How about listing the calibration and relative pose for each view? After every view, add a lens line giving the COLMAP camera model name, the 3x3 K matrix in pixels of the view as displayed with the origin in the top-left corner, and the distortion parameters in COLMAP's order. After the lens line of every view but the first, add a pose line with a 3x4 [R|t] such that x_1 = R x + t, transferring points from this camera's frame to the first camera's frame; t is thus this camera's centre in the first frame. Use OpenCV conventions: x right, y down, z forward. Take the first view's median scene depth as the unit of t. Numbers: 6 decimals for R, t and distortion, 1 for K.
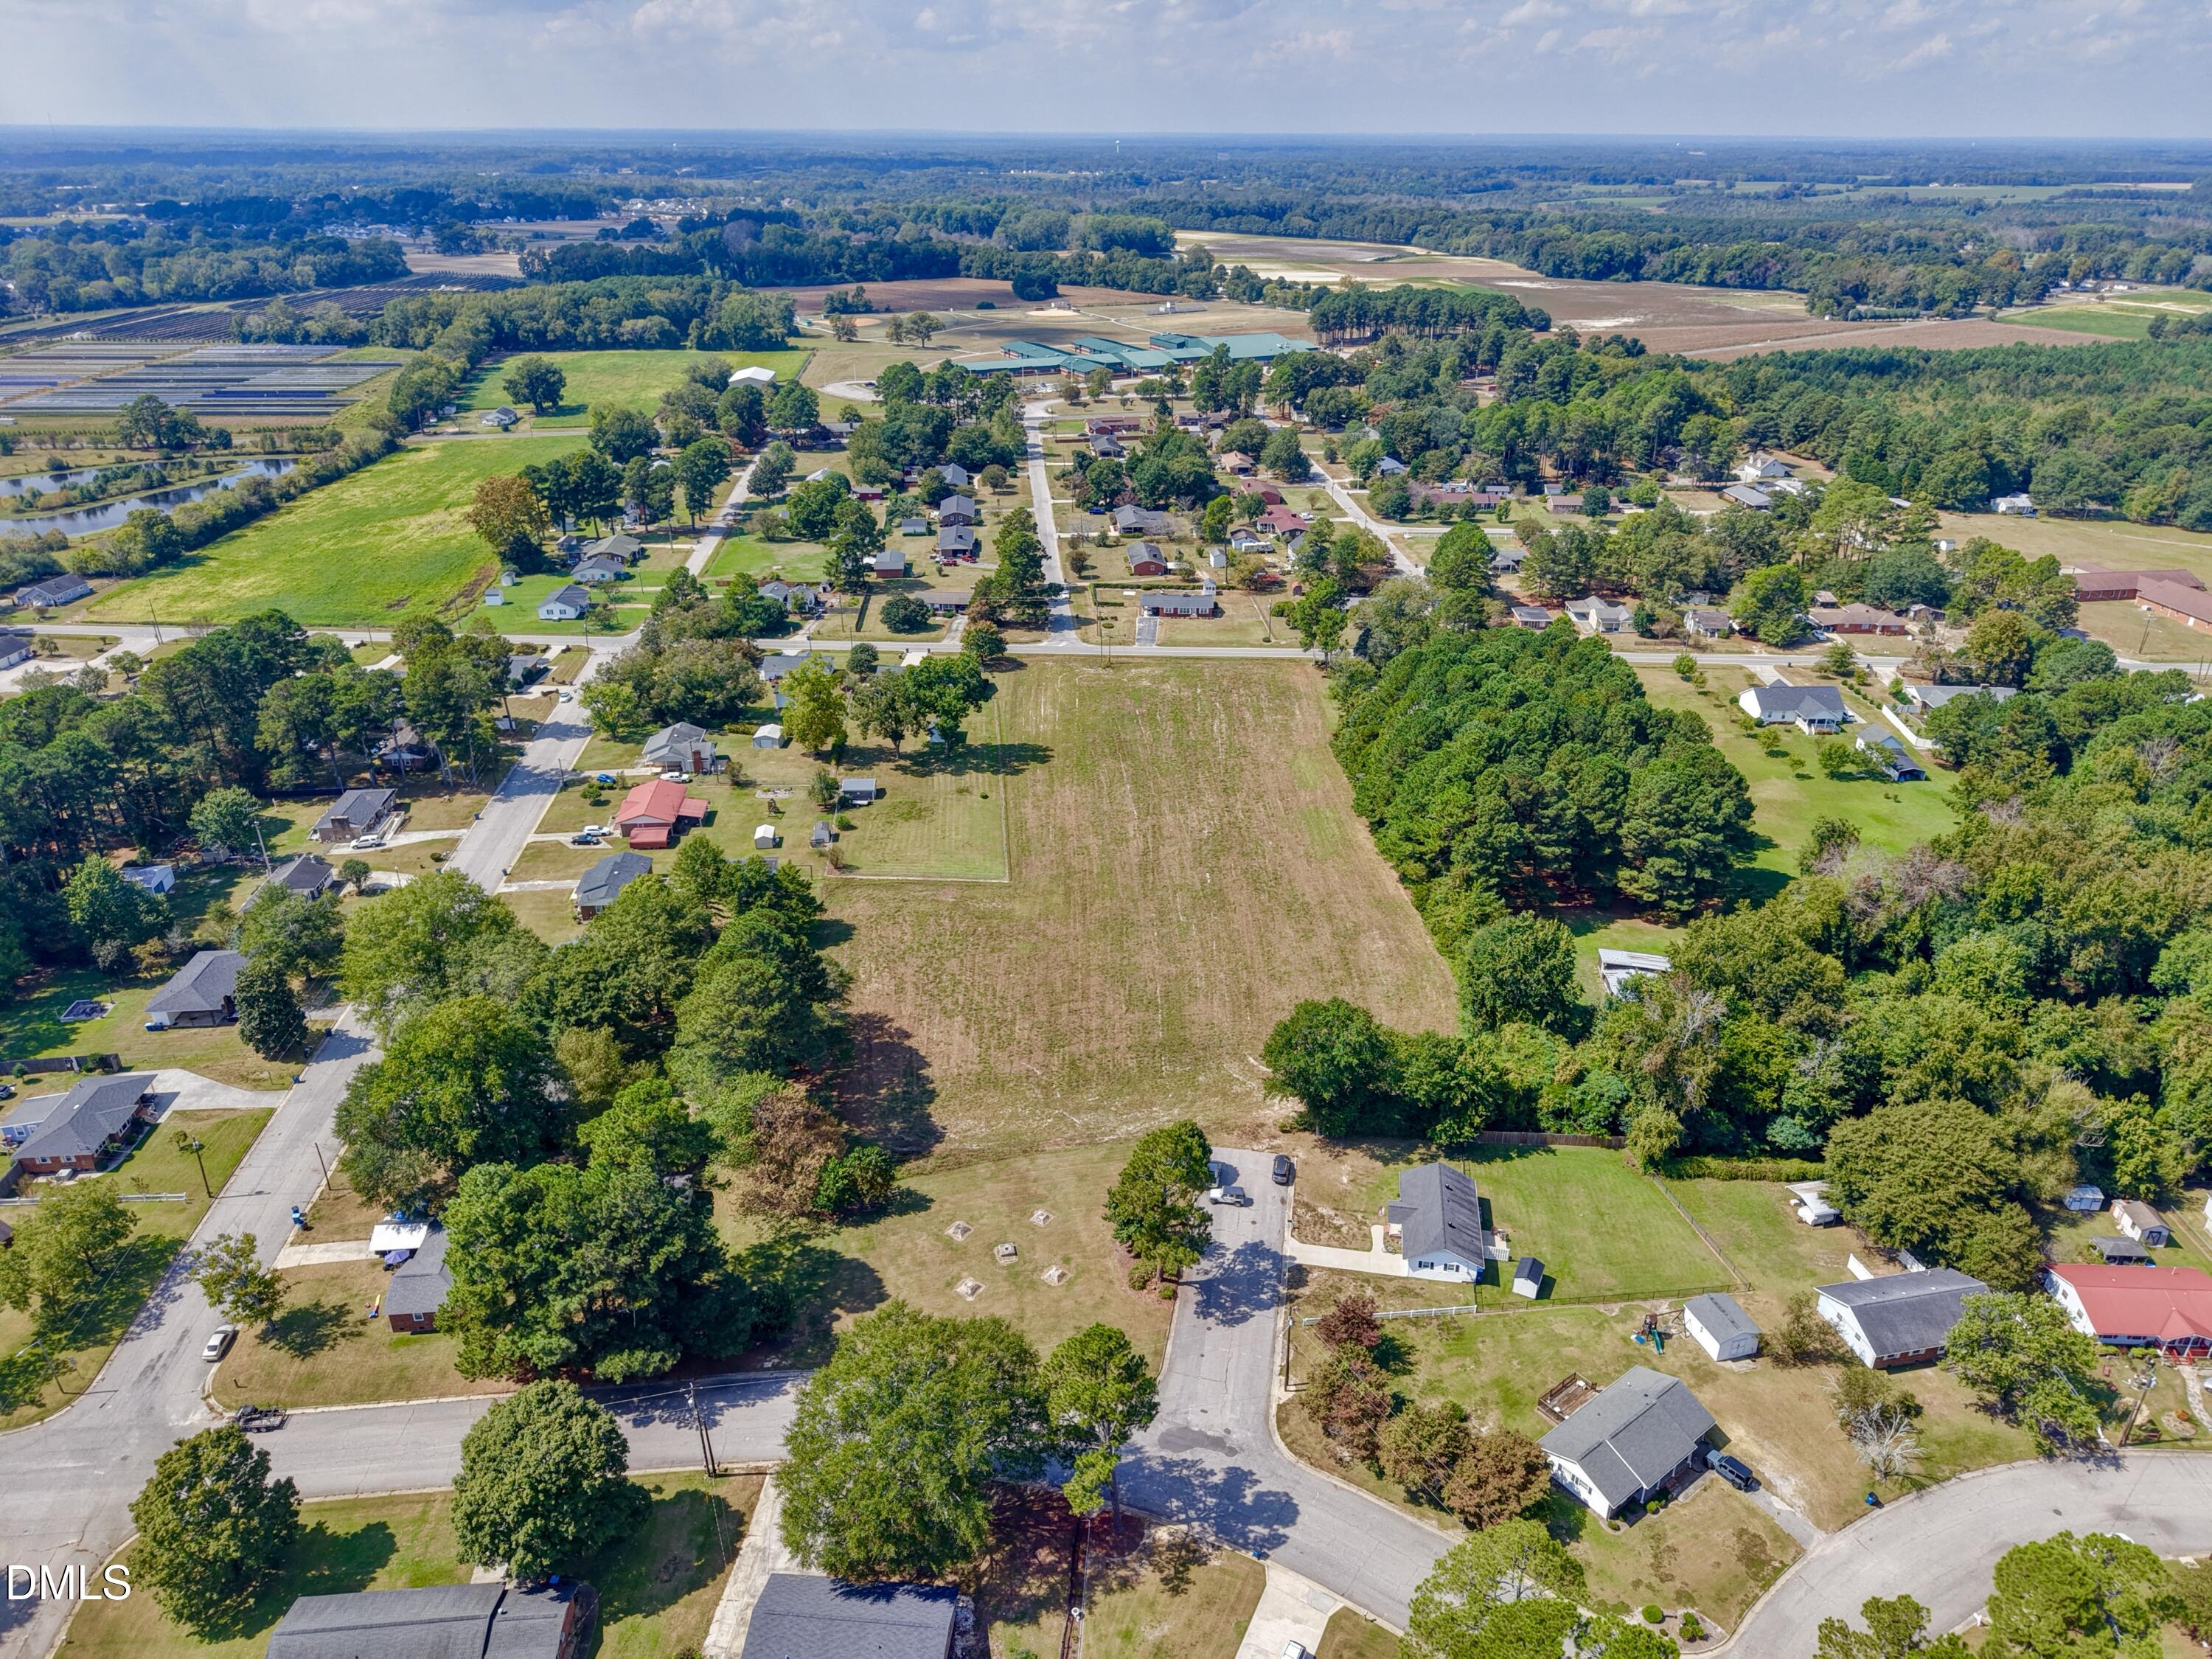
lens RADIAL K [[1479.7, 0, 1111.6], [0, 1479.7, 834.9], [0, 0, 1]] dist [0.013216, -0.009034]
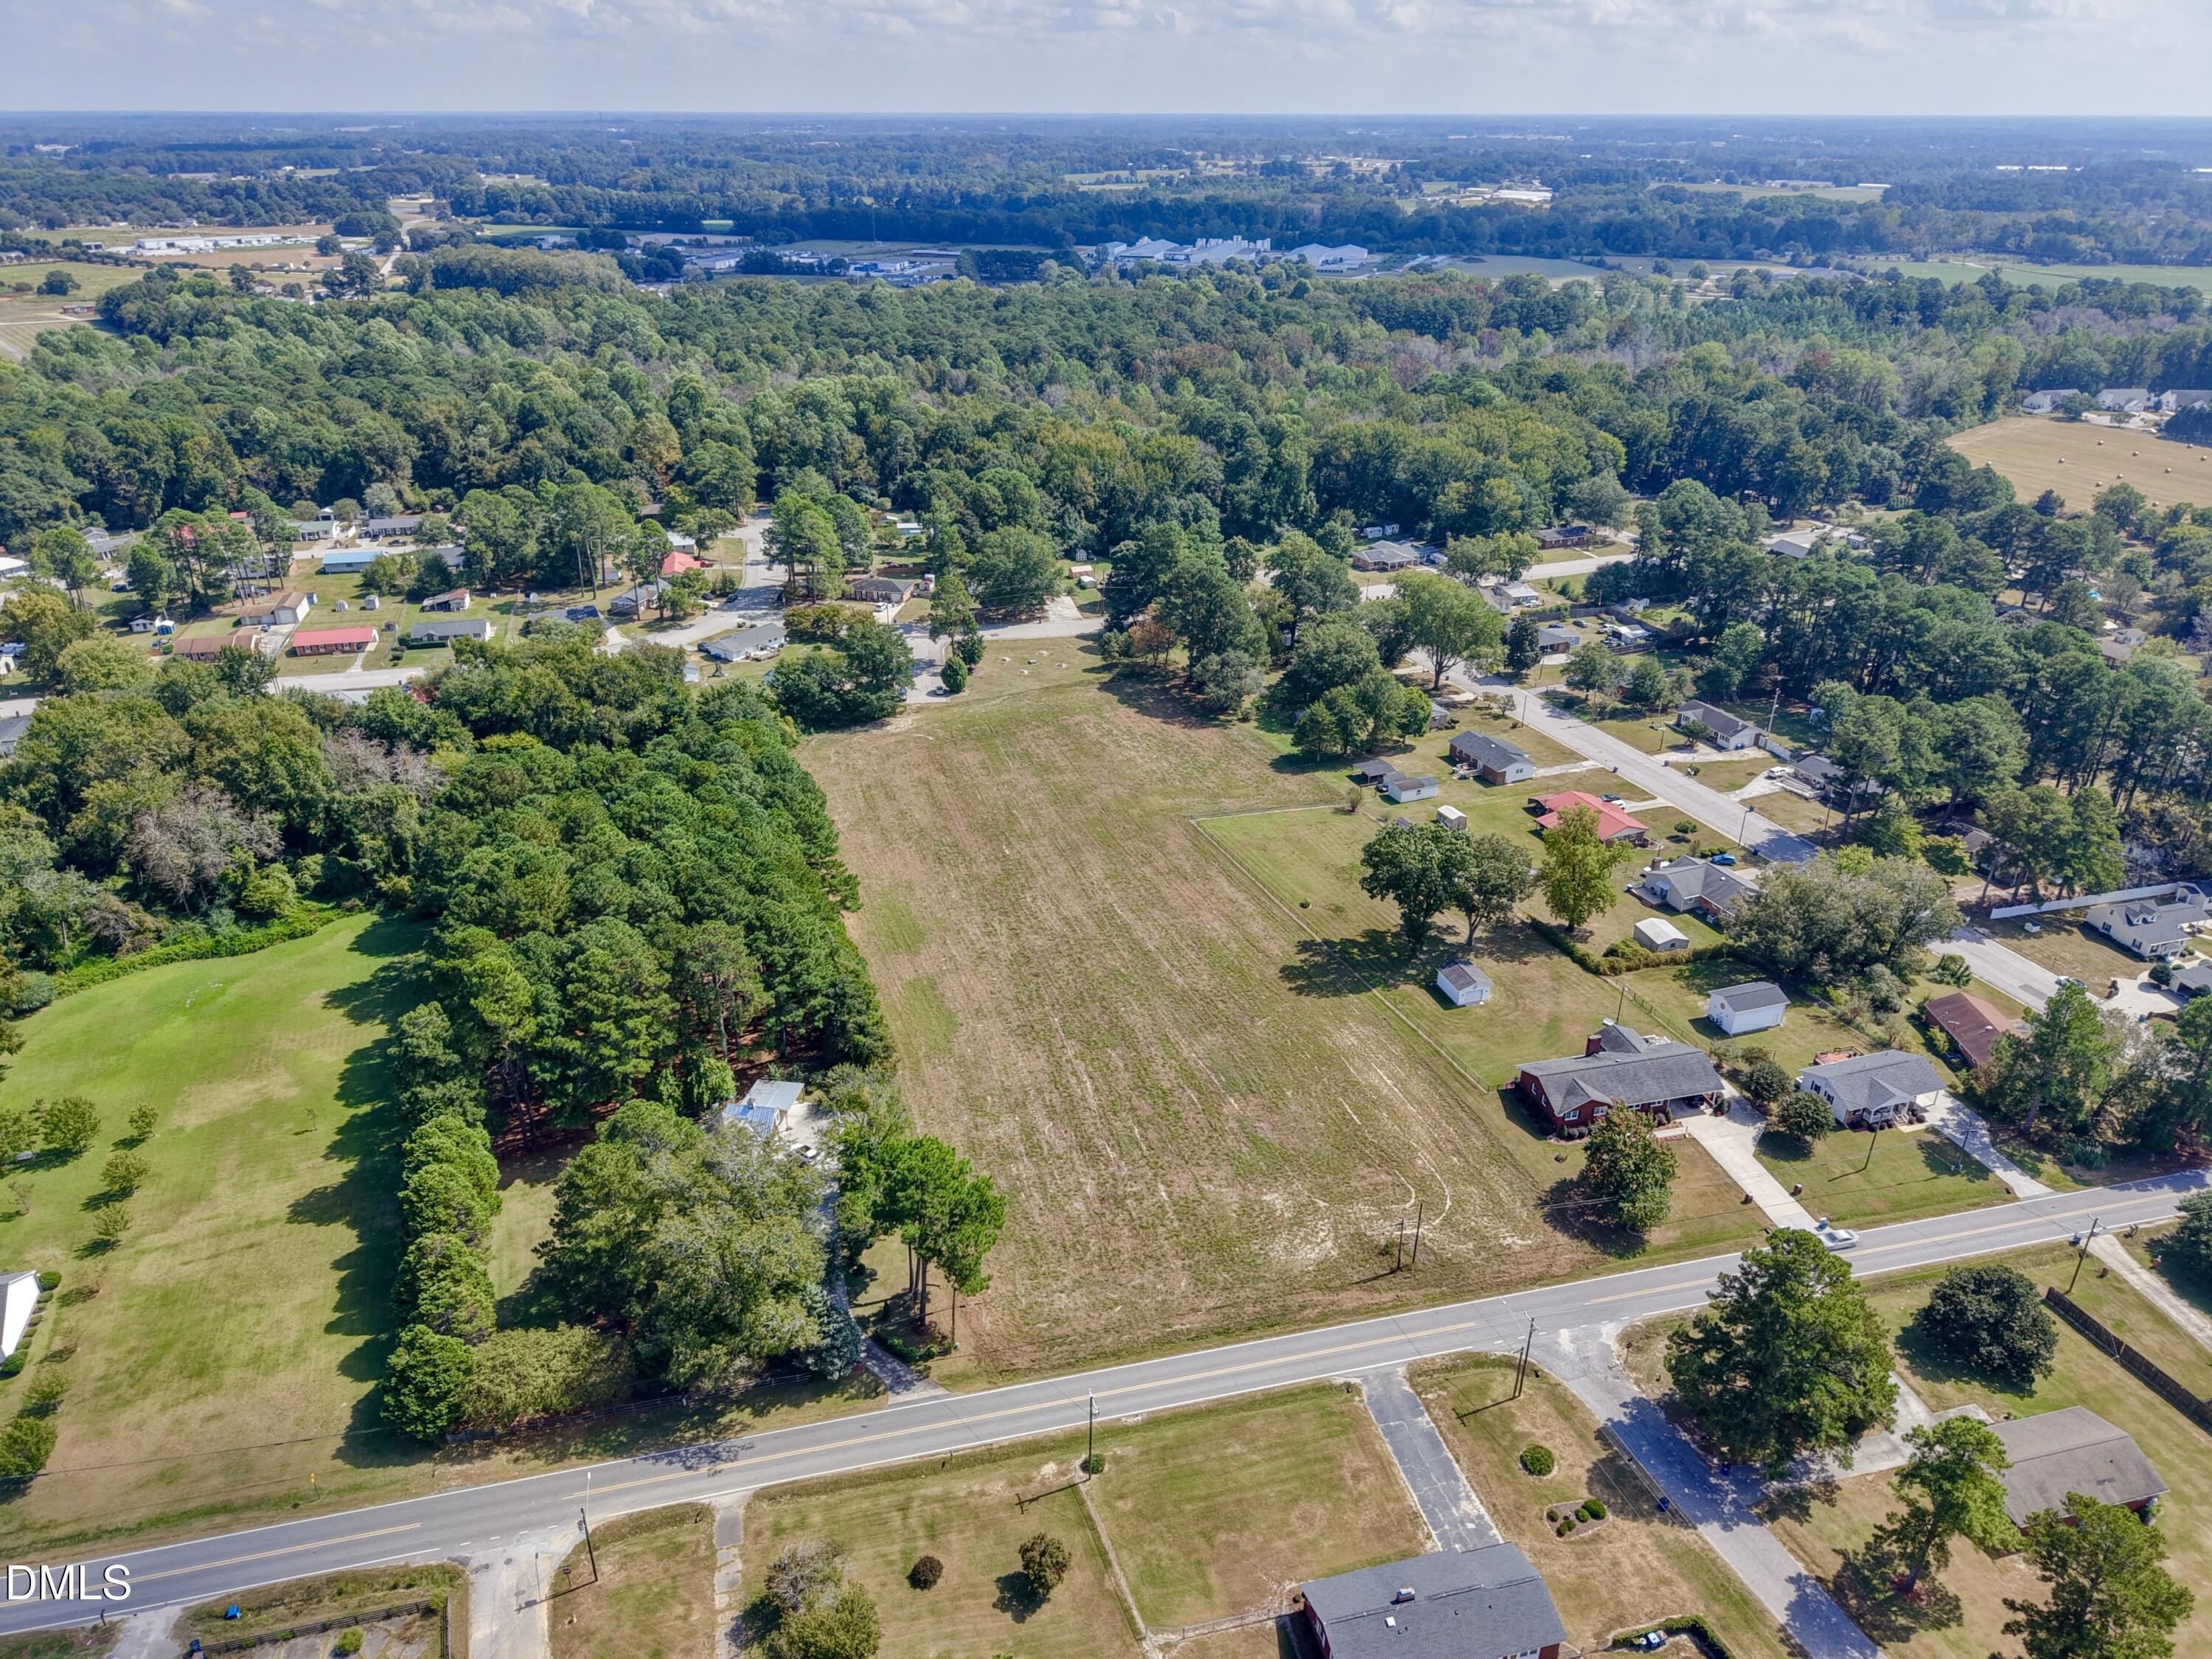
lens RADIAL K [[1479.7, 0, 1111.1], [0, 1479.7, 835.6], [0, 0, 1]] dist [0.013216, -0.009034]
pose [[-0.955070, 0.123411, -0.269465, 0.249735], [-0.135154, 0.627801, 0.766551, -0.706745], [0.263771, 0.768529, -0.582914, 1.494713]]
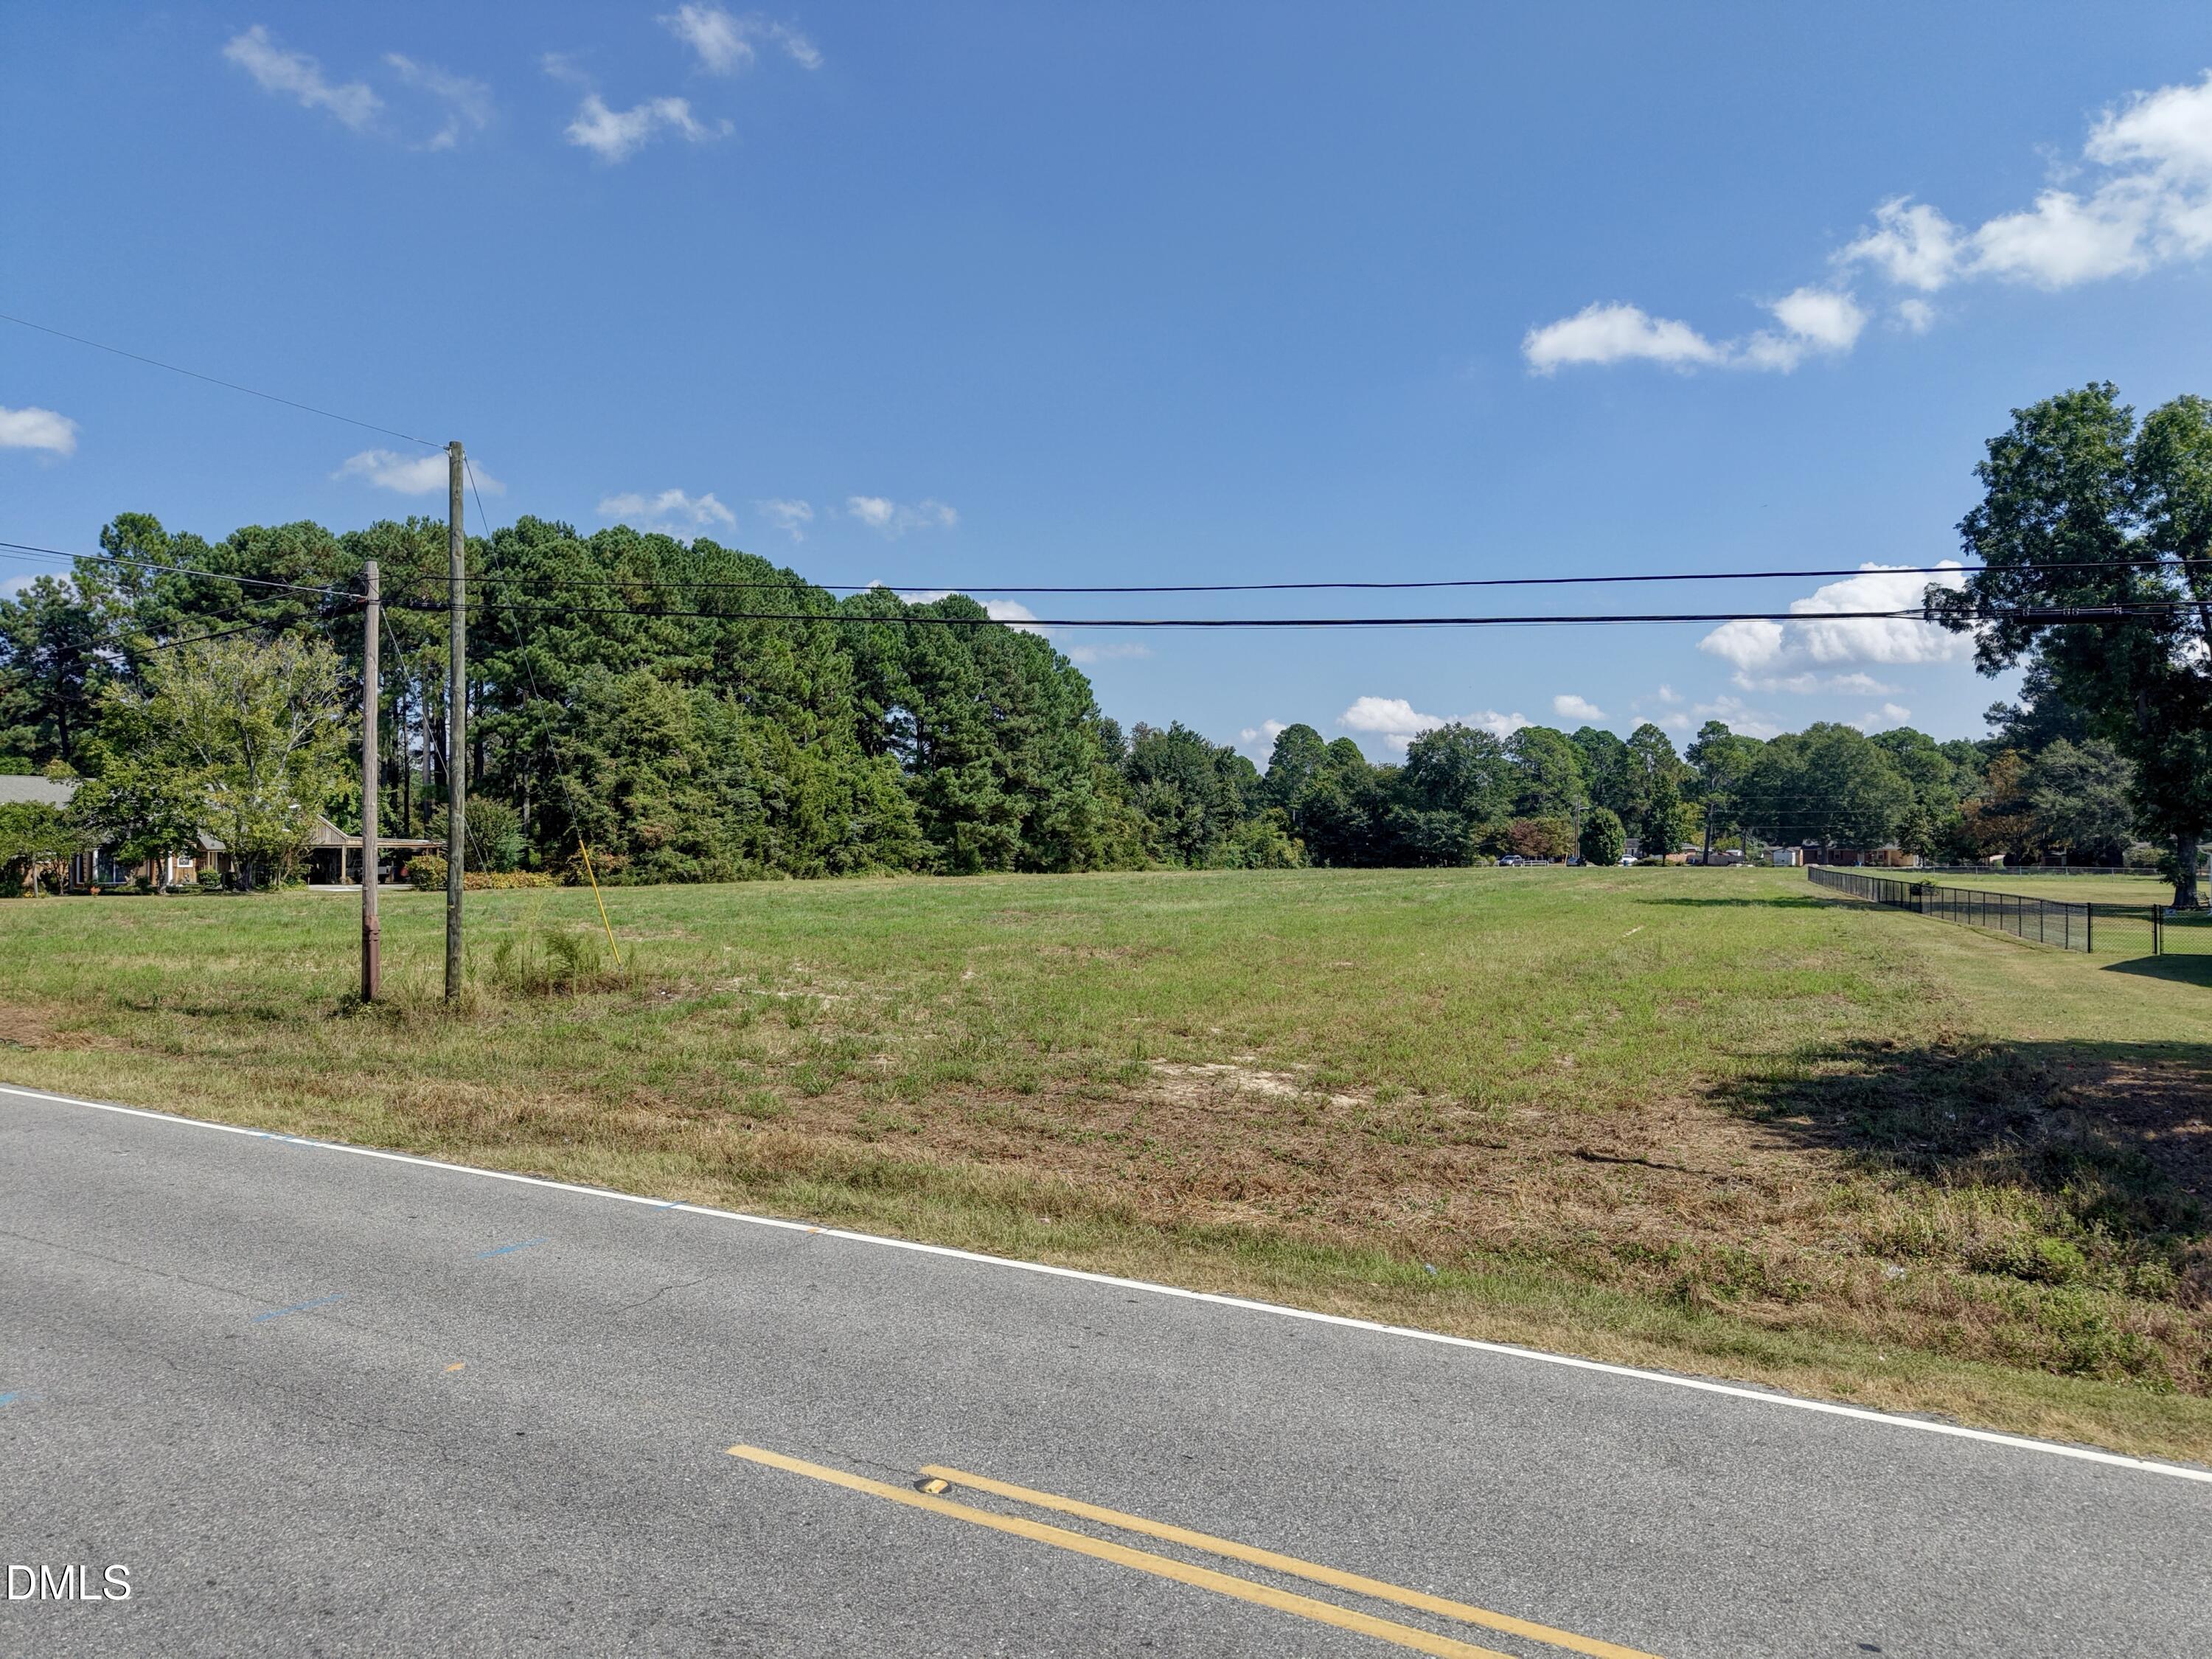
lens RADIAL K [[1479.7, 0, 1106.0], [0, 1479.7, 843.1], [0, 0, 1]] dist [0.013216, -0.009034]
pose [[-0.892774, -0.007120, 0.450448, -0.077576], [0.188564, 0.902169, 0.387989, -0.187009], [-0.409143, 0.431325, -0.804090, 1.357395]]
